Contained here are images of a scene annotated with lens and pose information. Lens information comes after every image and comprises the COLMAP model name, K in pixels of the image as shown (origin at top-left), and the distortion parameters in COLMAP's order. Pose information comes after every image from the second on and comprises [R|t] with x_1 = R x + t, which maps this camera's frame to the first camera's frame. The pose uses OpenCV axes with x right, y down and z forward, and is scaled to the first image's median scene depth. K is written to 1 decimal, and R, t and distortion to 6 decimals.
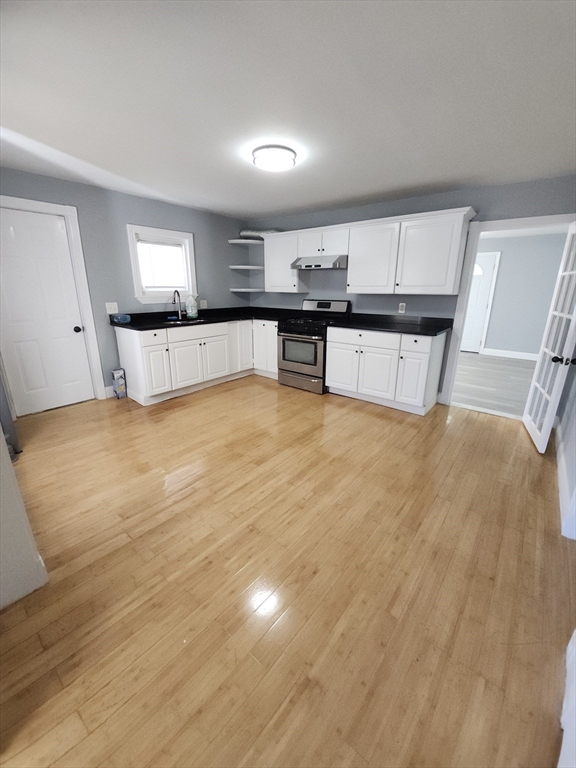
lens RADIAL K [[303.7, 0, 287.0], [0, 303.7, 378.5], [0, 0, 1]] dist [-0.000971, -0.010249]
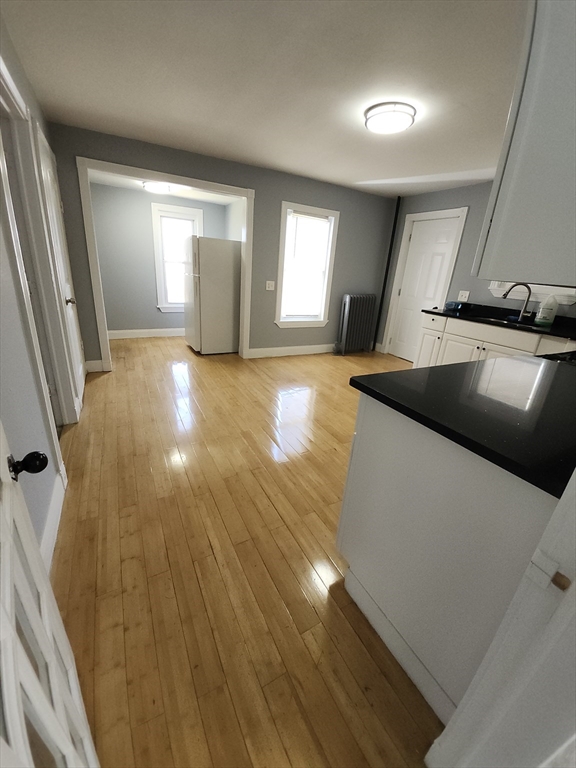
lens RADIAL K [[303.7, 0, 287.0], [0, 303.7, 378.5], [0, 0, 1]] dist [-0.000971, -0.010249]
pose [[-0.385202, 0.283655, -0.878157, 0.822546], [-0.328591, 0.847063, 0.417748, -0.269352], [0.862350, 0.449471, -0.233084, 0.993543]]
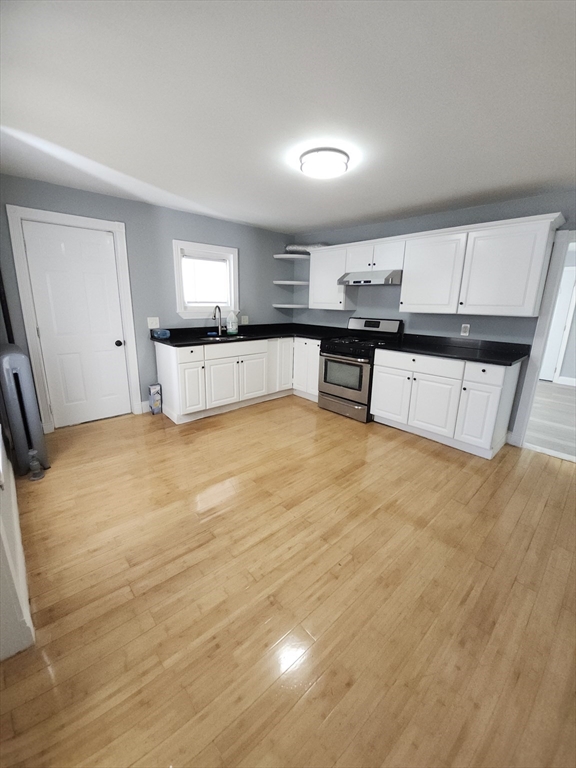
lens RADIAL K [[303.7, 0, 287.0], [0, 303.7, 378.5], [0, 0, 1]] dist [-0.000971, -0.010249]
pose [[0.989176, 0.047397, -0.138867, 0.003487], [-0.053399, 0.997779, -0.039814, -0.039995], [0.136671, 0.046798, 0.989510, 0.099099]]
